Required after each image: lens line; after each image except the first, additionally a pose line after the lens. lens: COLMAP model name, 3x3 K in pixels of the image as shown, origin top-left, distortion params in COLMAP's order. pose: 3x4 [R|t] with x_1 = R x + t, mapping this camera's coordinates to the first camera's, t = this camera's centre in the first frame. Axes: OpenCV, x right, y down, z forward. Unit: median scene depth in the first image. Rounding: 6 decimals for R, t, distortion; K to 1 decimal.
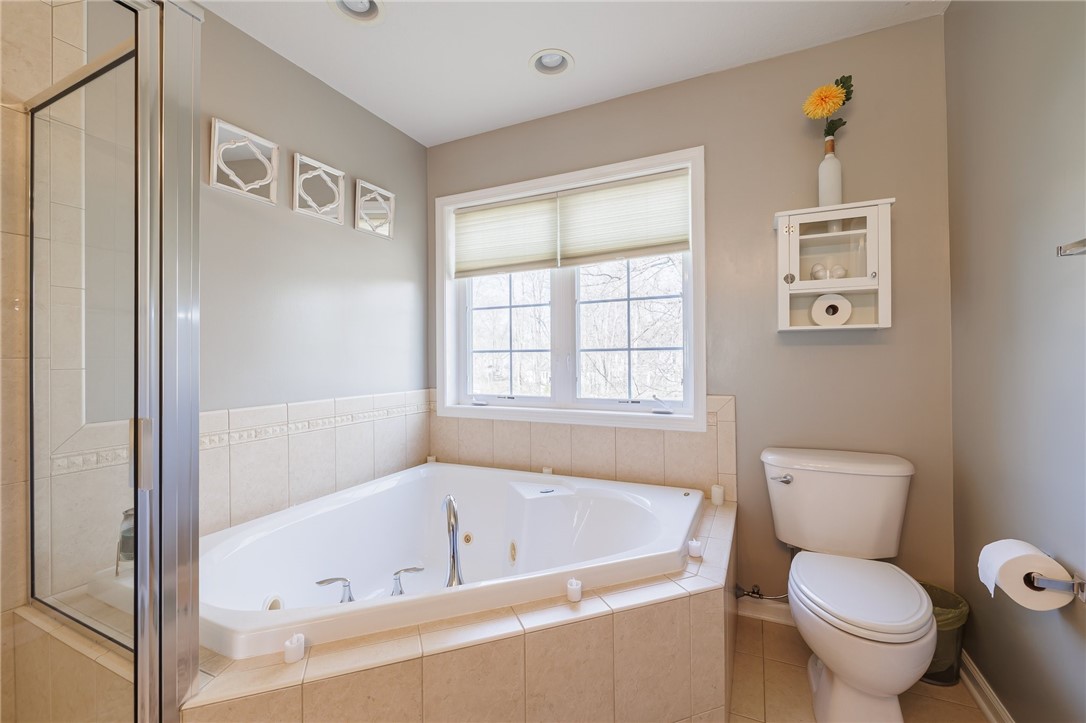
lens RADIAL K [[456.7, 0, 543.8], [0, 456.7, 352.8], [0, 0, 1]] dist [0.000056, -0.000396]
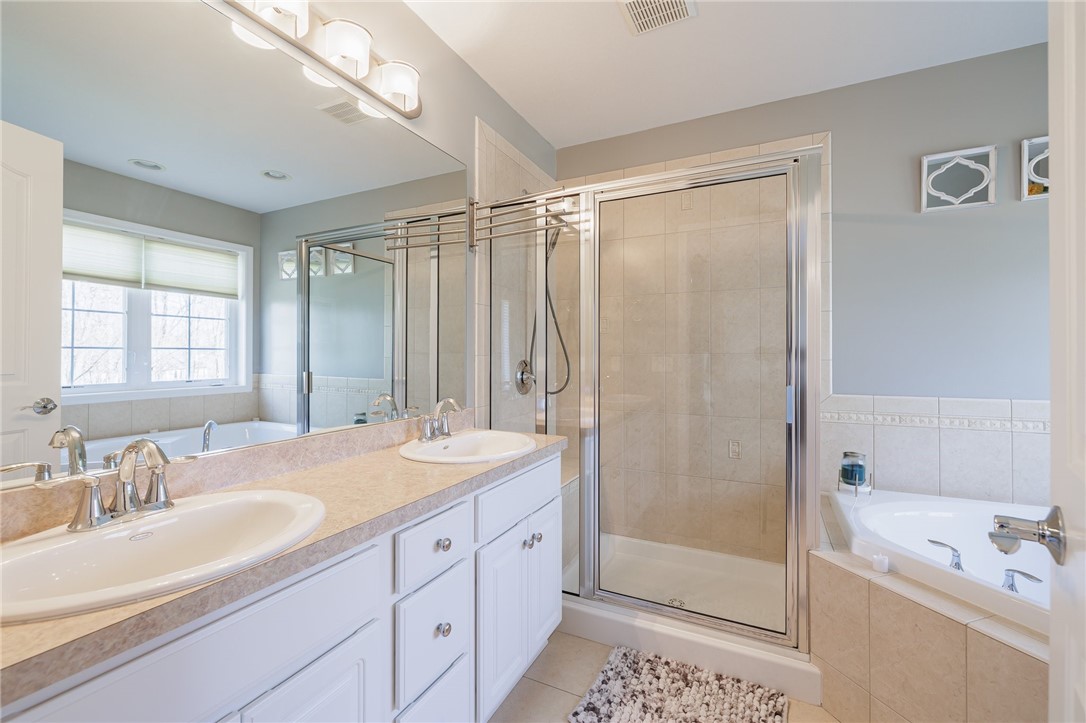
lens RADIAL K [[456.7, 0, 543.9], [0, 456.7, 358.4], [0, 0, 1]] dist [0.000056, -0.000396]
pose [[-0.021849, 0.009478, -0.999716, 0.504267], [0.008260, 0.999923, 0.009300, 0.004143], [0.999727, -0.008055, -0.021925, 0.010750]]
